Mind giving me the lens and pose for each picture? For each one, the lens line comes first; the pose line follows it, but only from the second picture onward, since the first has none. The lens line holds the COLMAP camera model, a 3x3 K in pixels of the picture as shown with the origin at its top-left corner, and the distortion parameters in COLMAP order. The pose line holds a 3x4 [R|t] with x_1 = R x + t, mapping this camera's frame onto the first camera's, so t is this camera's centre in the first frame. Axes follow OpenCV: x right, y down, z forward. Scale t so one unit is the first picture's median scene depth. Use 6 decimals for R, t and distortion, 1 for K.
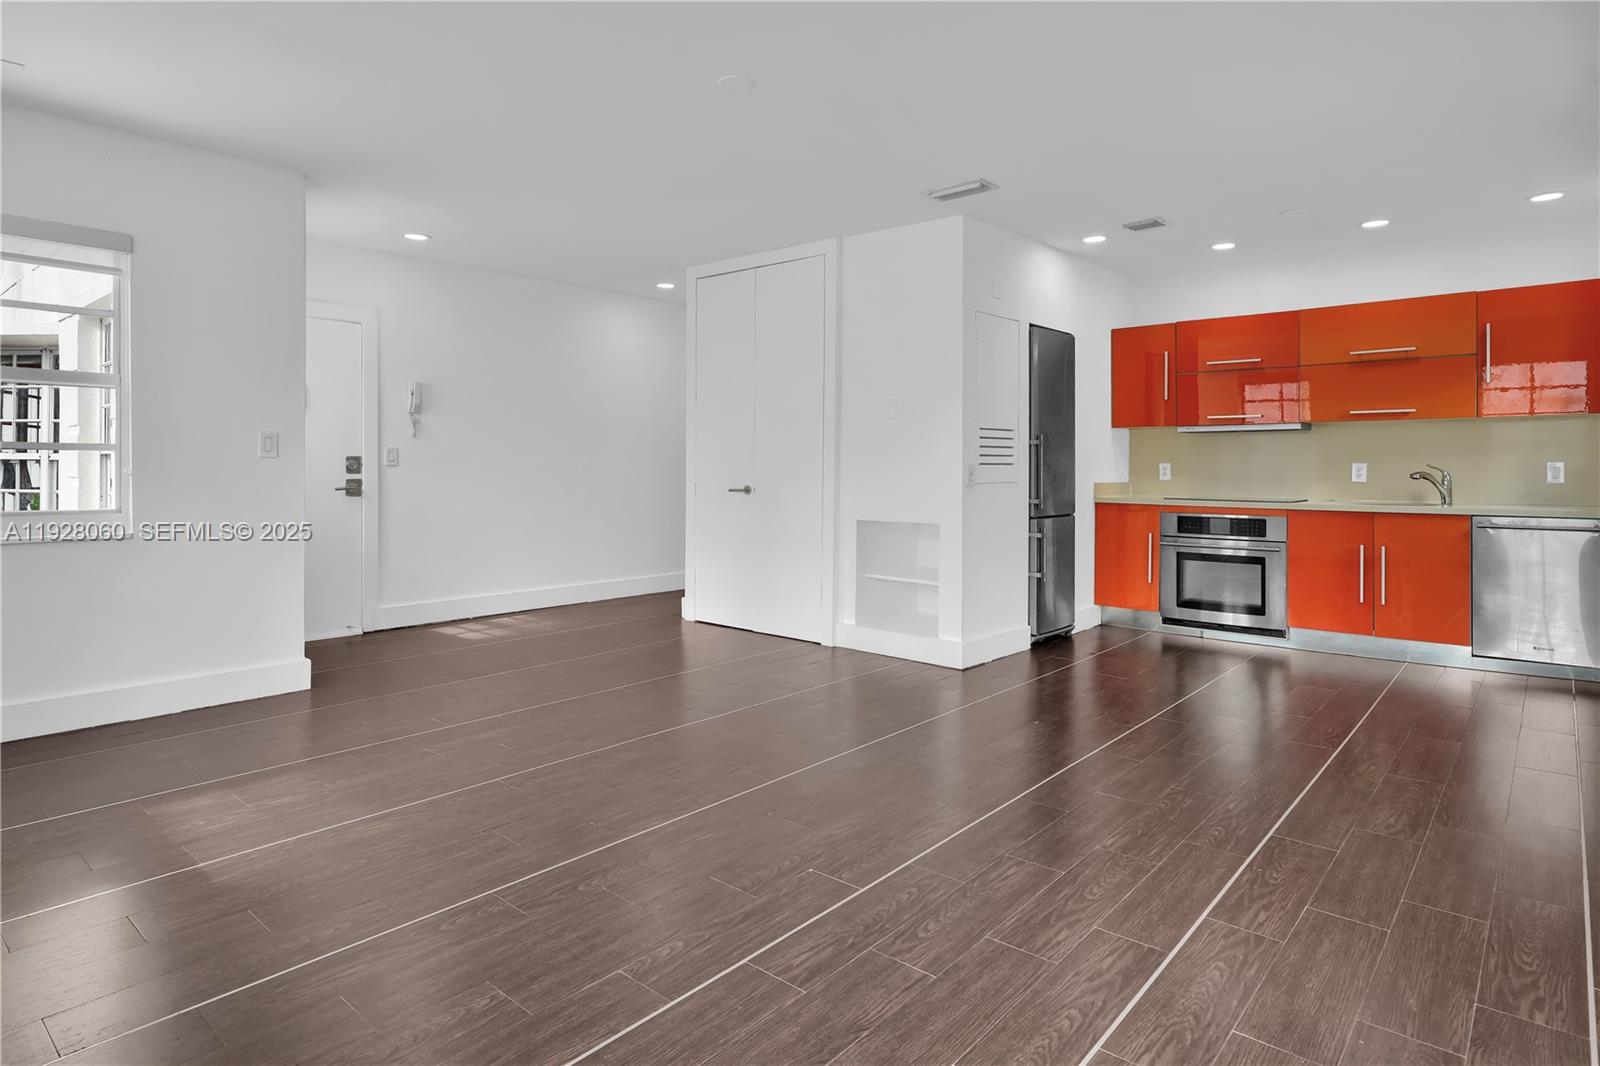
lens RADIAL K [[862.0, 0, 795.0], [0, 862.0, 470.6], [0, 0, 1]] dist [-0.013874, -0.000727]
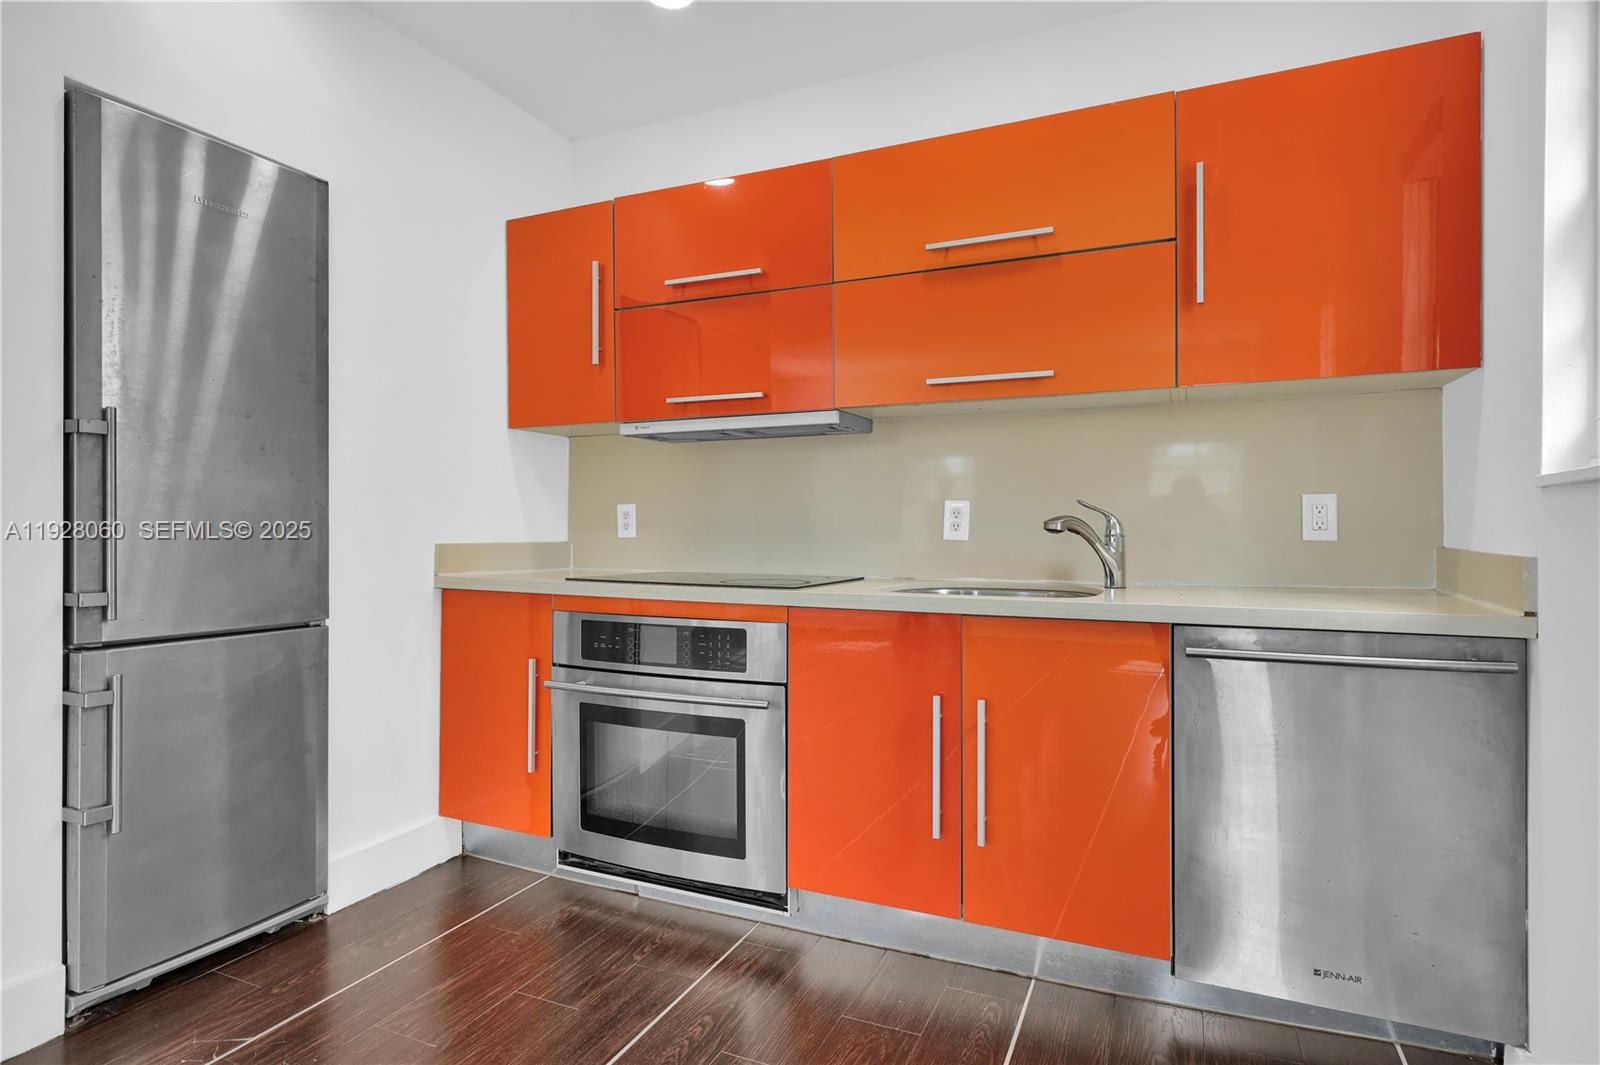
lens RADIAL K [[865.4, 0, 793.9], [0, 865.4, 529.8], [0, 0, 1]] dist [-0.016643, 0.000019]
pose [[0.955505, 0.000446, 0.294976, 0.432688], [0.000537, 0.999995, -0.003250, 0.009102], [-0.294976, 0.003264, 0.955499, 0.570914]]
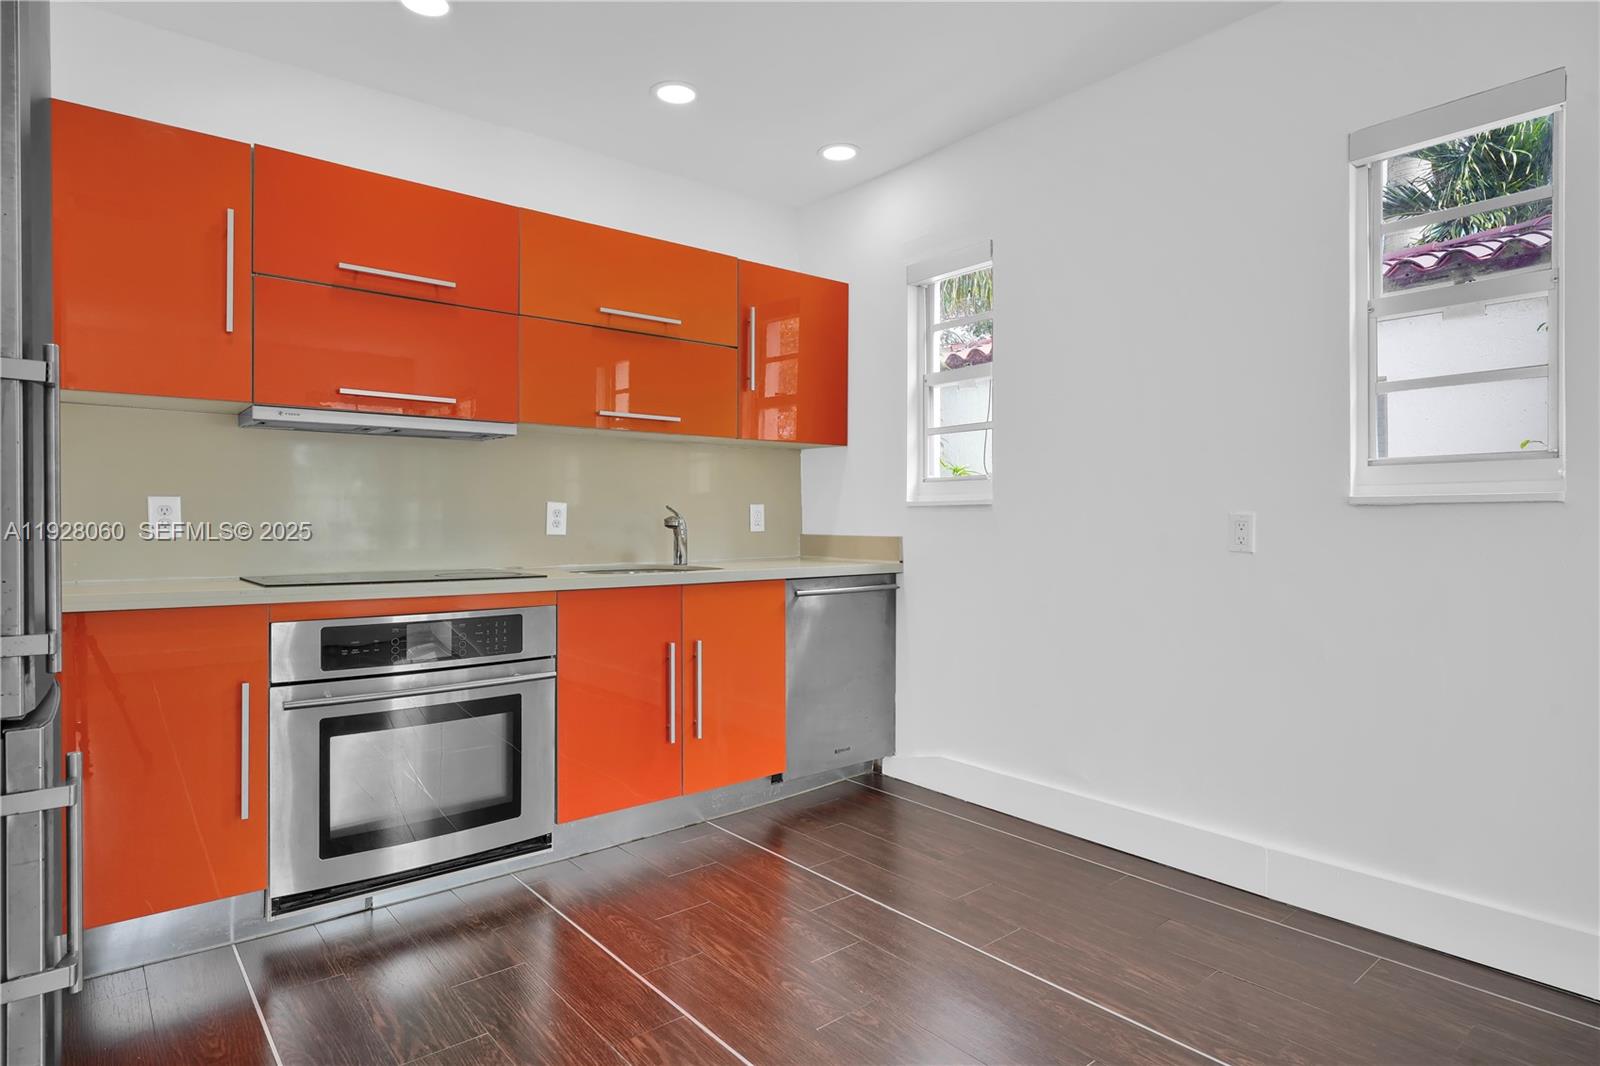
lens RADIAL K [[865.4, 0, 793.9], [0, 865.4, 530.3], [0, 0, 1]] dist [-0.016643, 0.000019]
pose [[0.146837, -0.008926, 0.989120, 0.091900], [0.005795, 0.999950, 0.008163, 0.006327], [-0.989144, 0.004533, 0.146881, 0.753409]]
